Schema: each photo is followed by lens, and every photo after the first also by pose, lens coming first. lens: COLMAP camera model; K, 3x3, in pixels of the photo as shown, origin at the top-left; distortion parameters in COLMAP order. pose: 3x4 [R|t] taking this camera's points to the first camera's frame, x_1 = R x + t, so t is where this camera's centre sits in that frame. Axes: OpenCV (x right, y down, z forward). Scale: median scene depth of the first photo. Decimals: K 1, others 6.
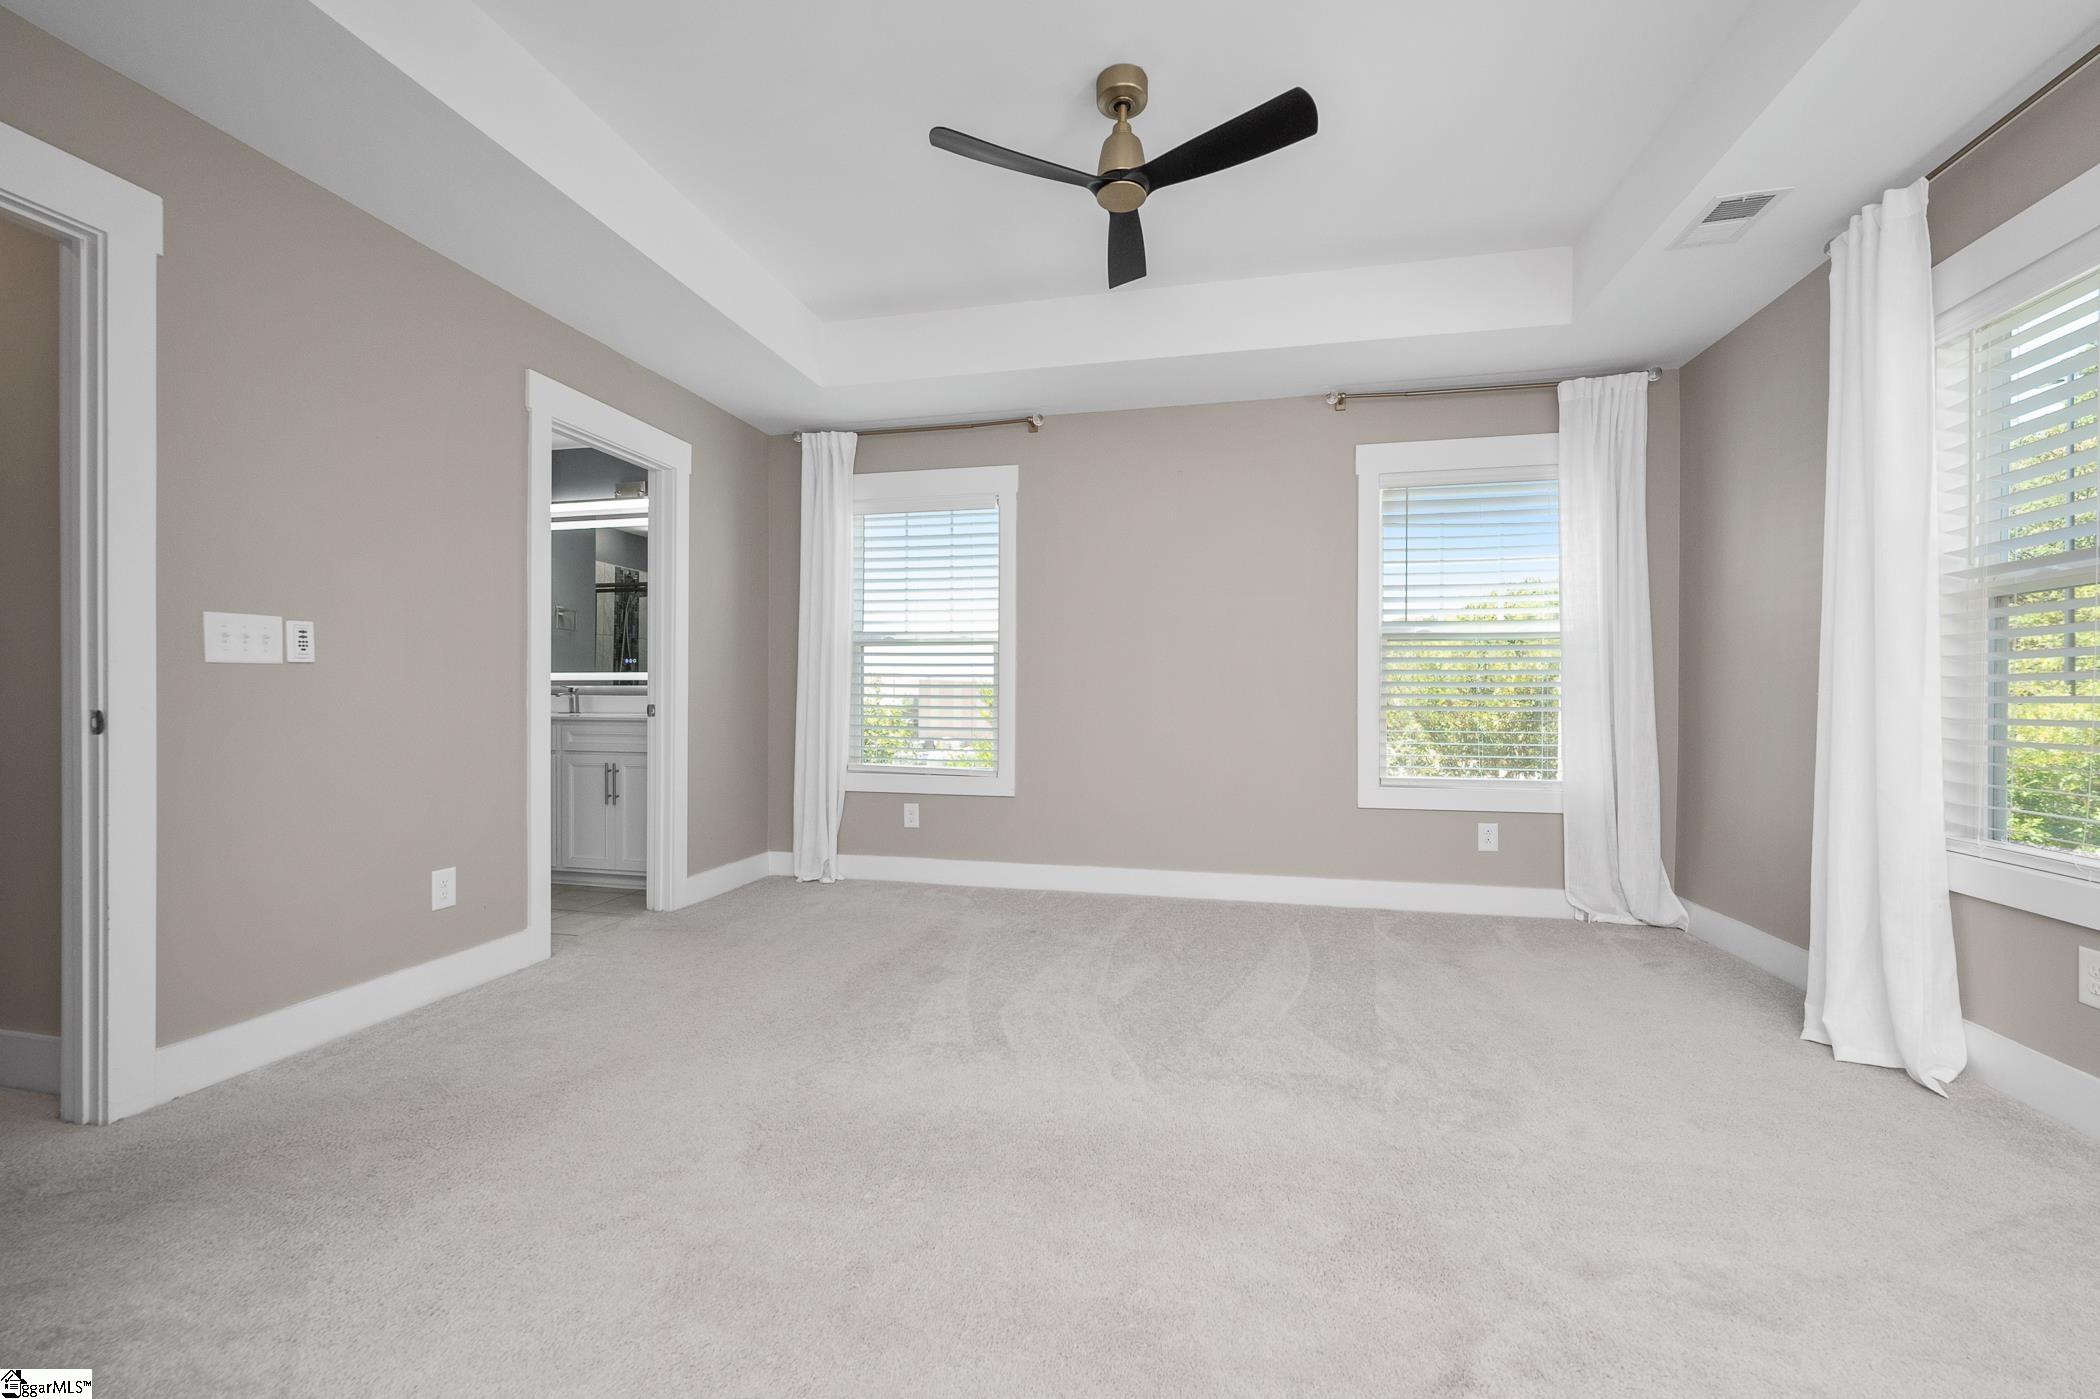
lens RADIAL K [[832.3, 0, 1053.1], [0, 832.3, 695.6], [0, 0, 1]] dist [0.000609, -0.000125]
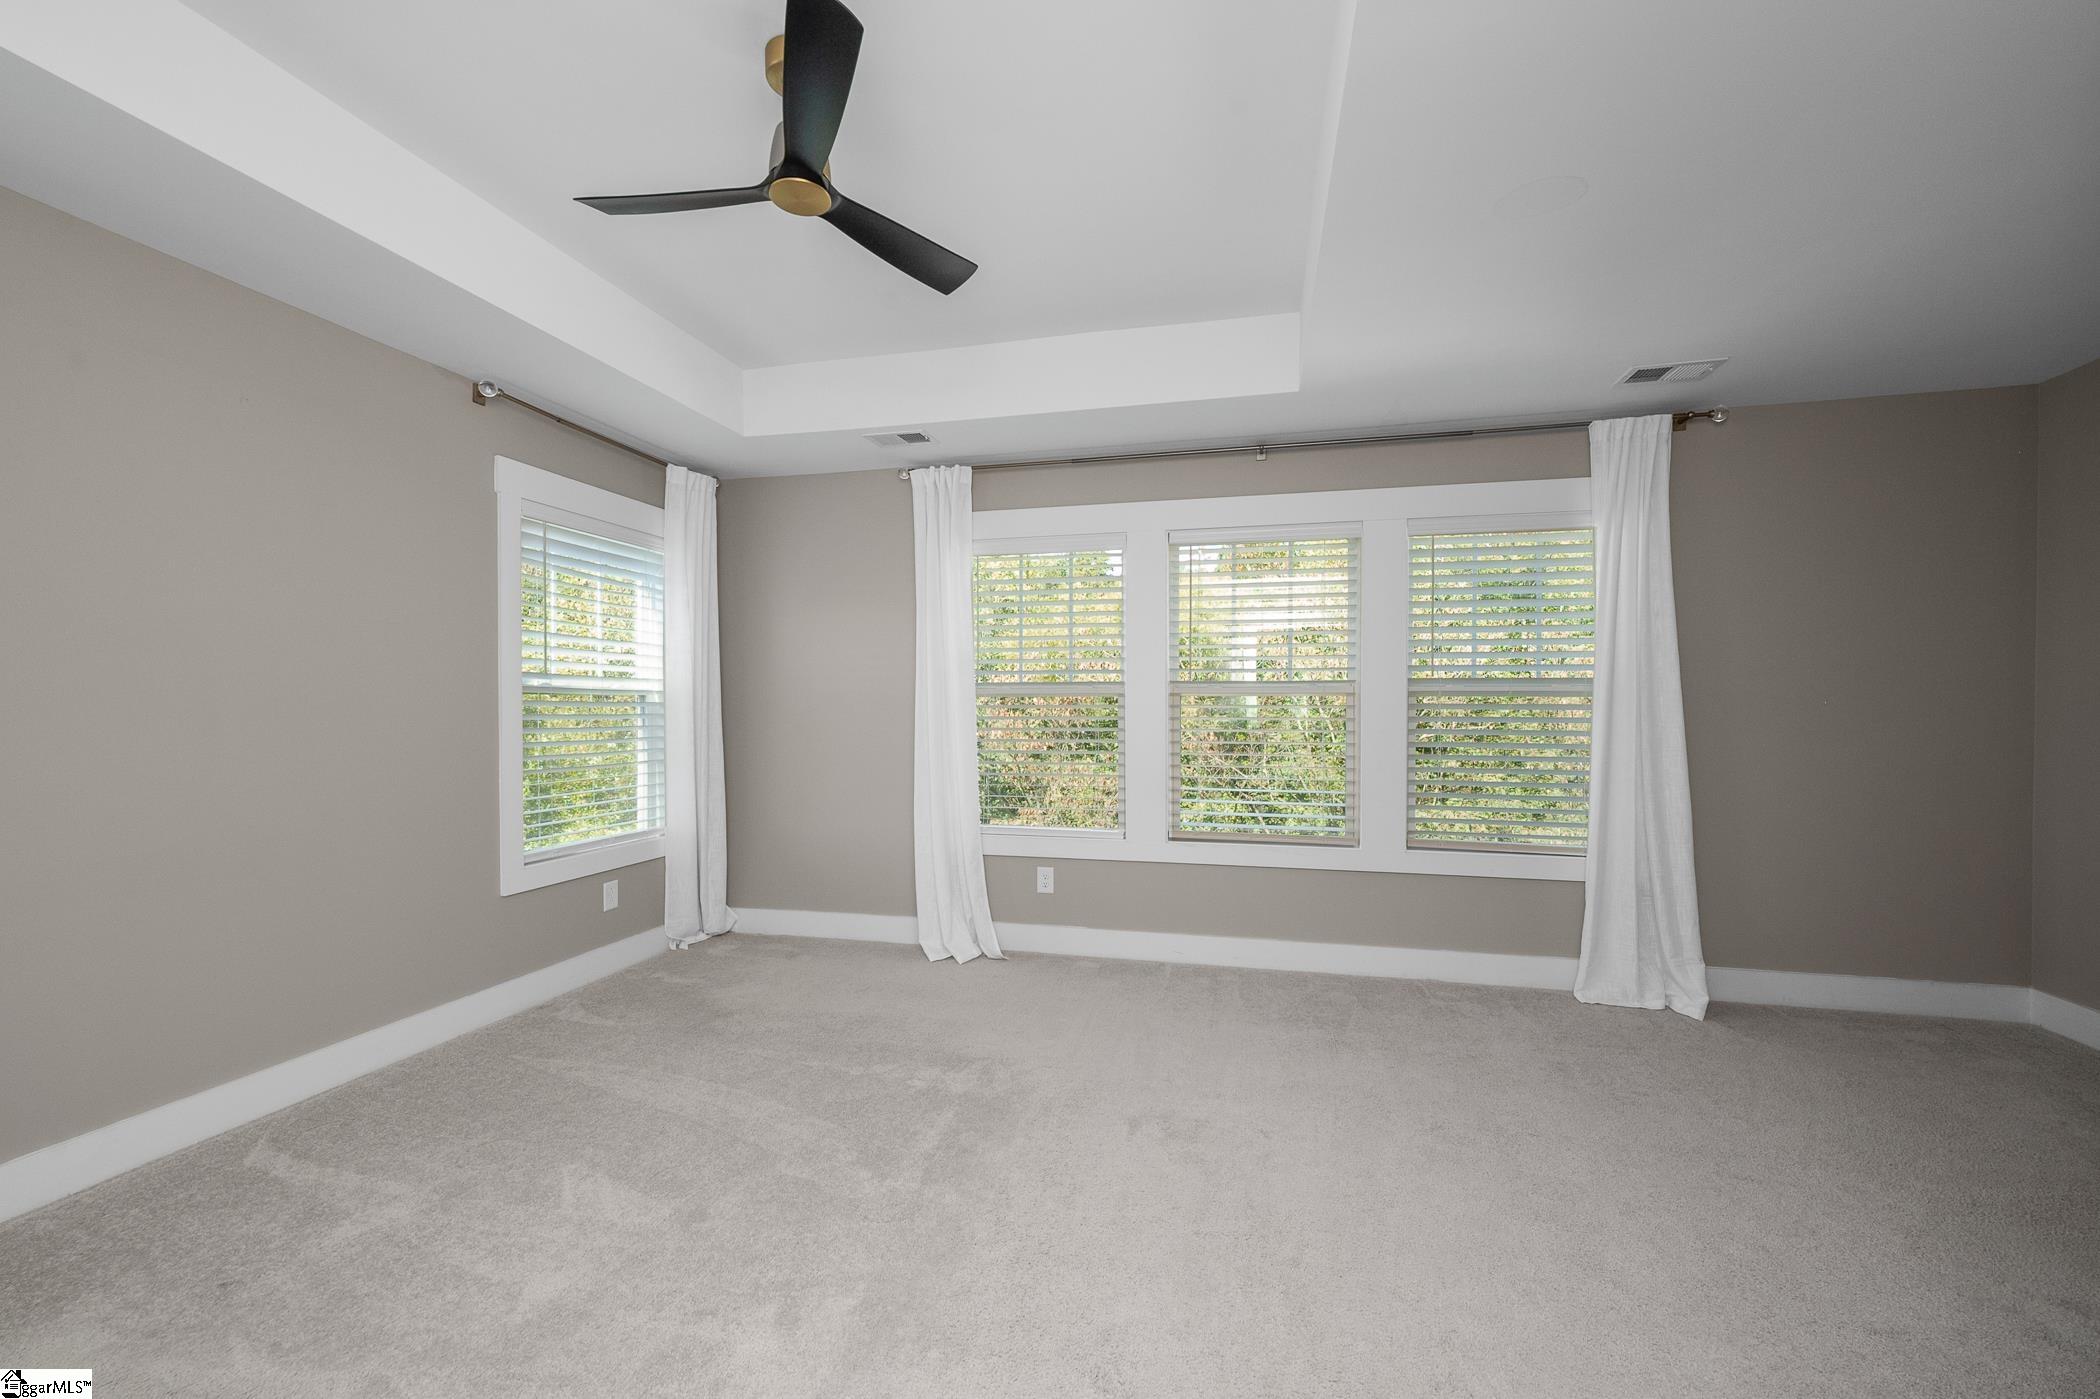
lens RADIAL K [[798.6, 0, 1085.7], [0, 798.6, 731.1], [0, 0, 1]] dist [-0.000698, -0.000091]
pose [[0.024361, -0.029255, 0.999275, -0.421989], [-0.003997, 0.999561, 0.029361, -0.058122], [-0.999695, -0.004709, 0.024233, 0.418686]]
